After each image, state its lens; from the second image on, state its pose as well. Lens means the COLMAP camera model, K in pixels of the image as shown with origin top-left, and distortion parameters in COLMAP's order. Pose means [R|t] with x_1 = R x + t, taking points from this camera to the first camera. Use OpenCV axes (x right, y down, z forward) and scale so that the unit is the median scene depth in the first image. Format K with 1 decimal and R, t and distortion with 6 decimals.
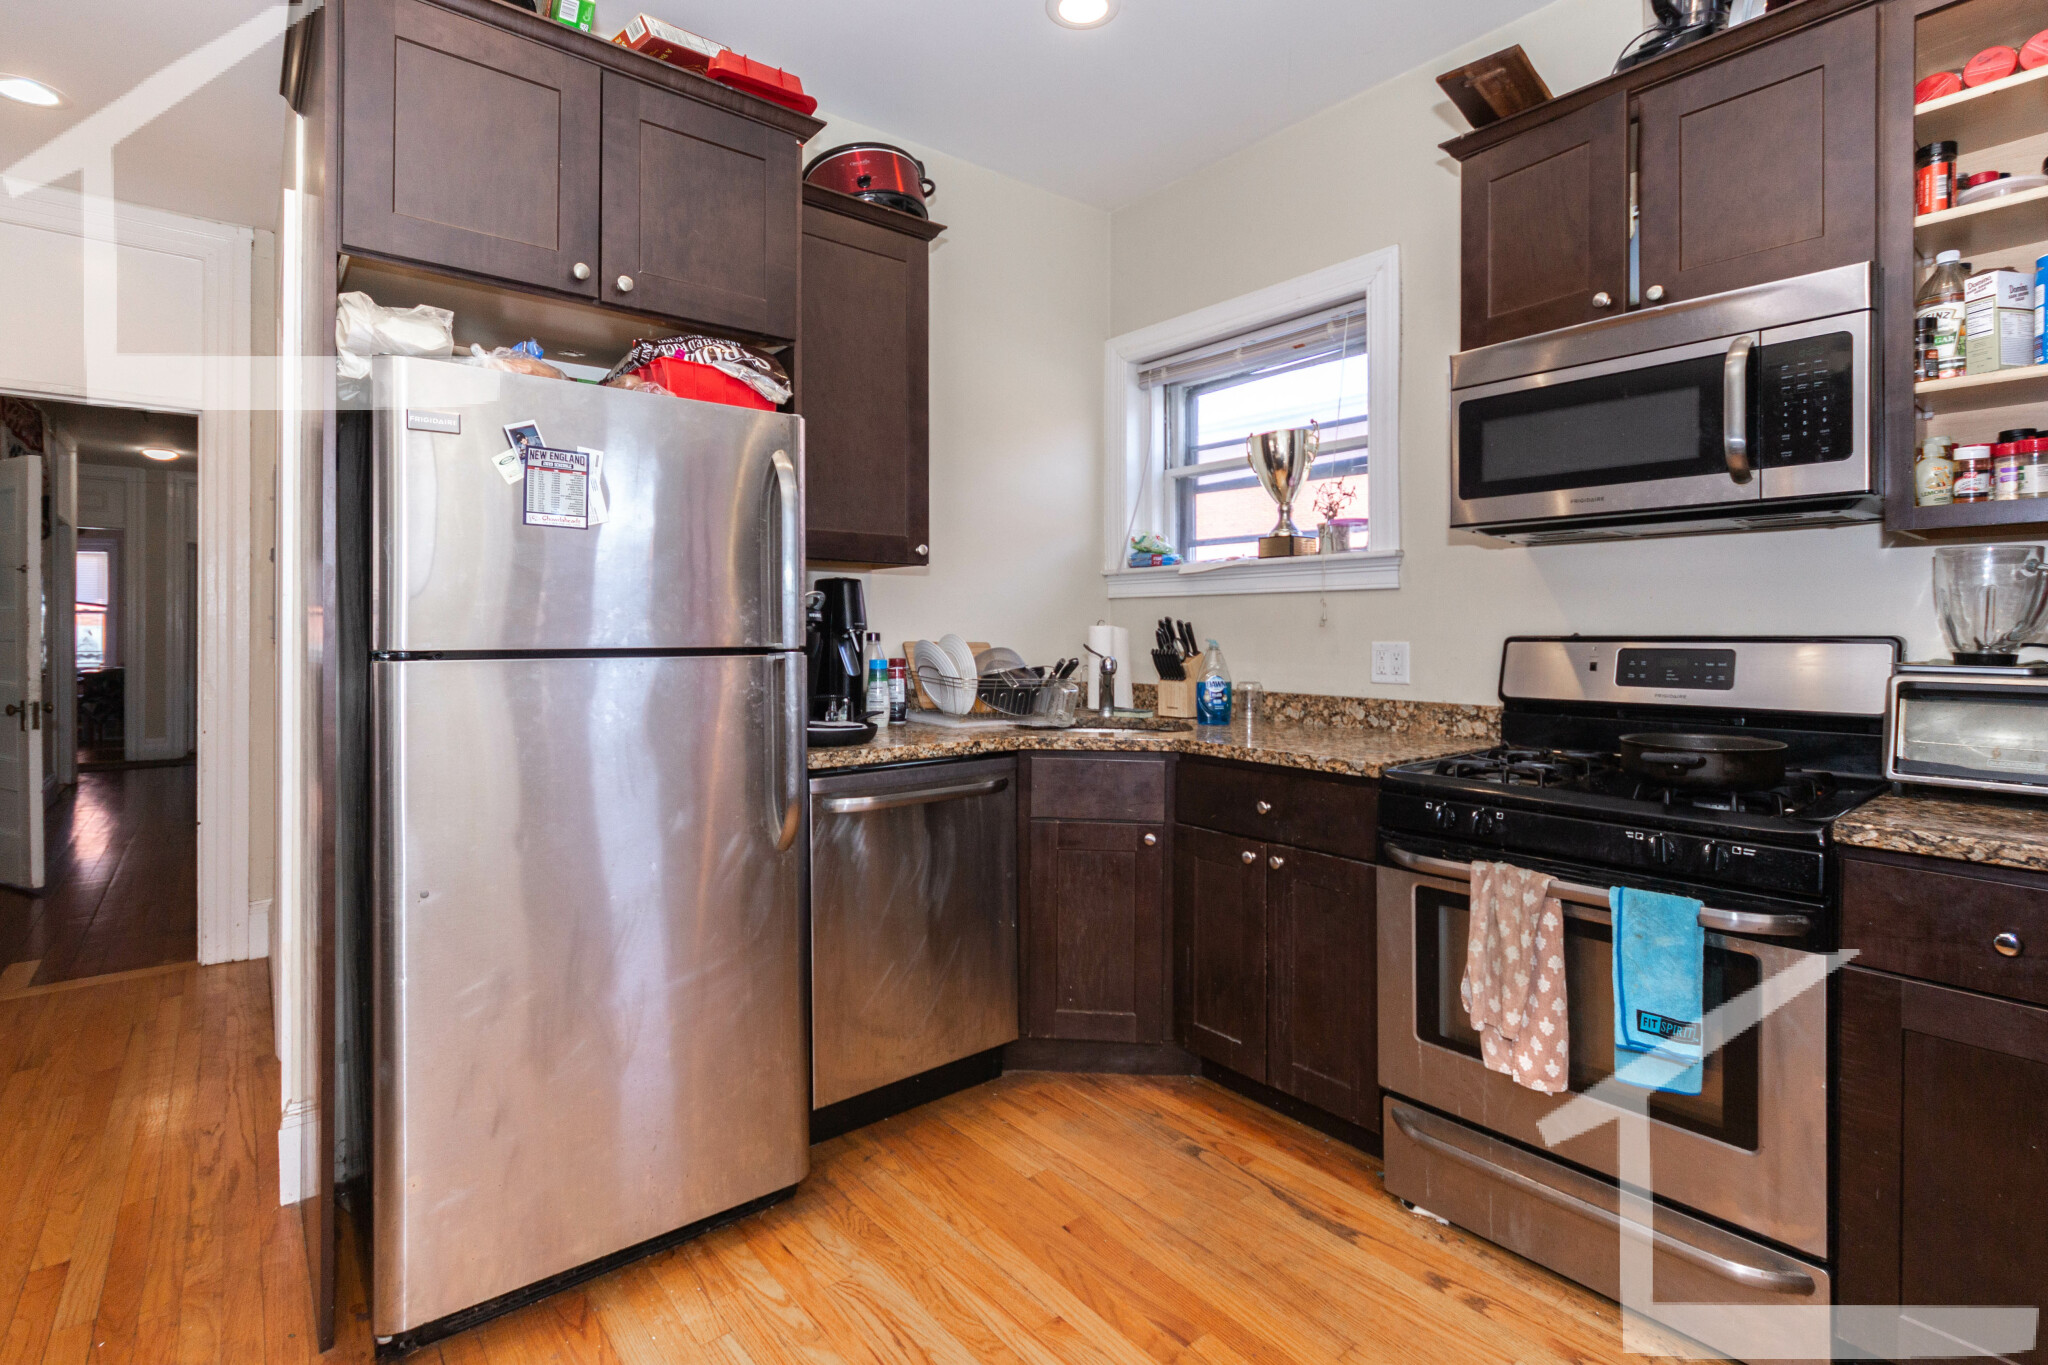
lens RADIAL K [[966.6, 0, 1023.3], [0, 966.6, 630.7], [0, 0, 1]] dist [-0.001728, -0.000314]
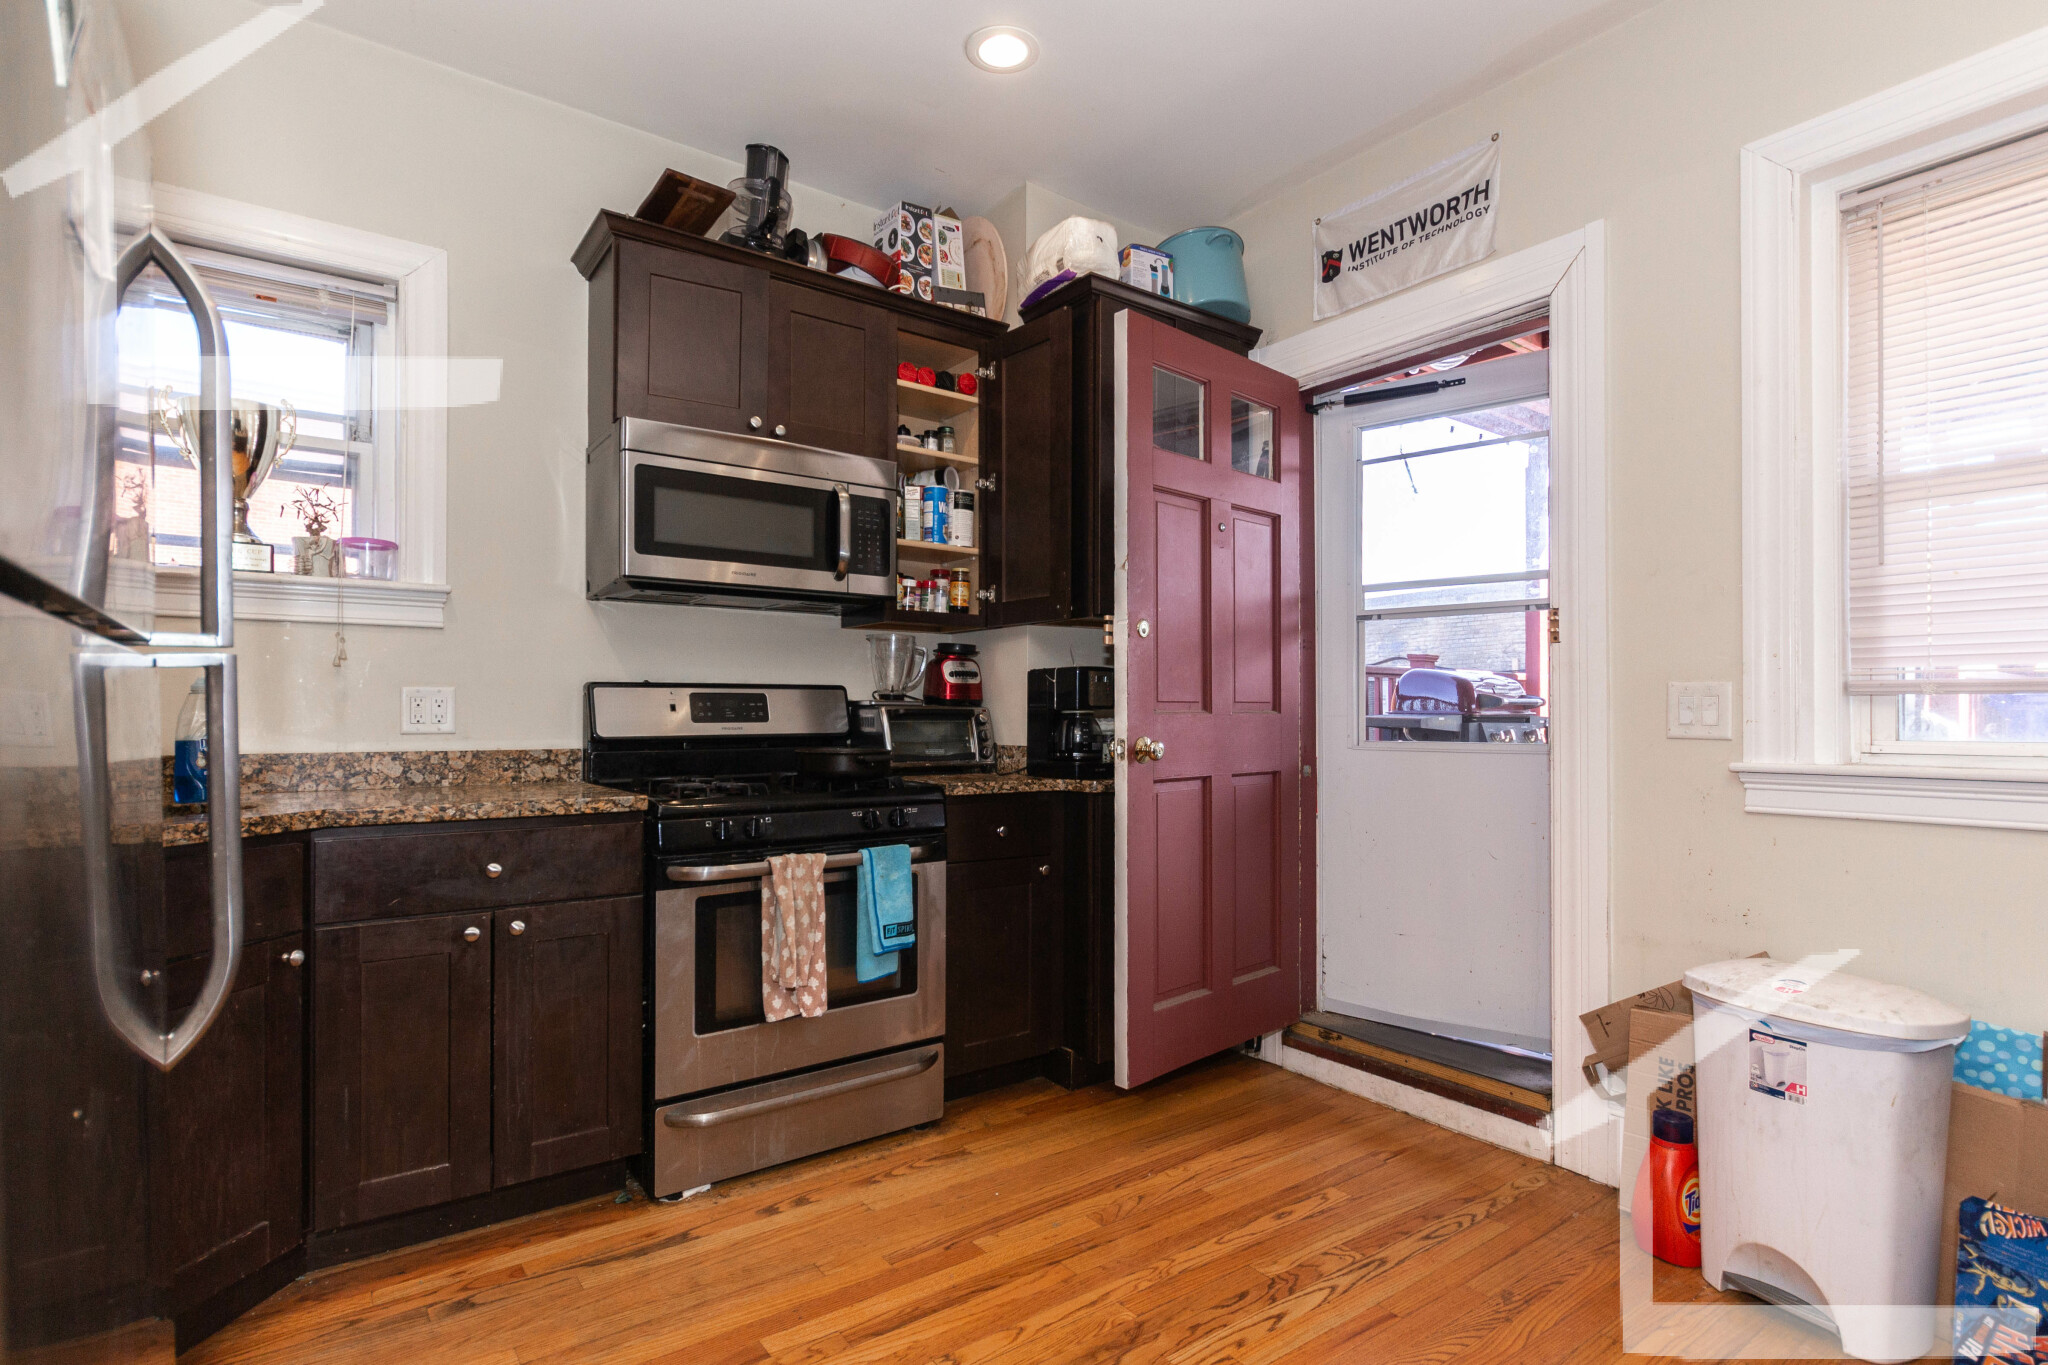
lens RADIAL K [[1008.3, 0, 1022.7], [0, 1008.3, 713.3], [0, 0, 1]] dist [0.001025, -0.000289]
pose [[0.056635, 0.001737, 0.998393, -0.639291], [-0.000298, 0.999998, -0.001723, 0.045560], [-0.998395, -0.000200, 0.056635, 0.486553]]
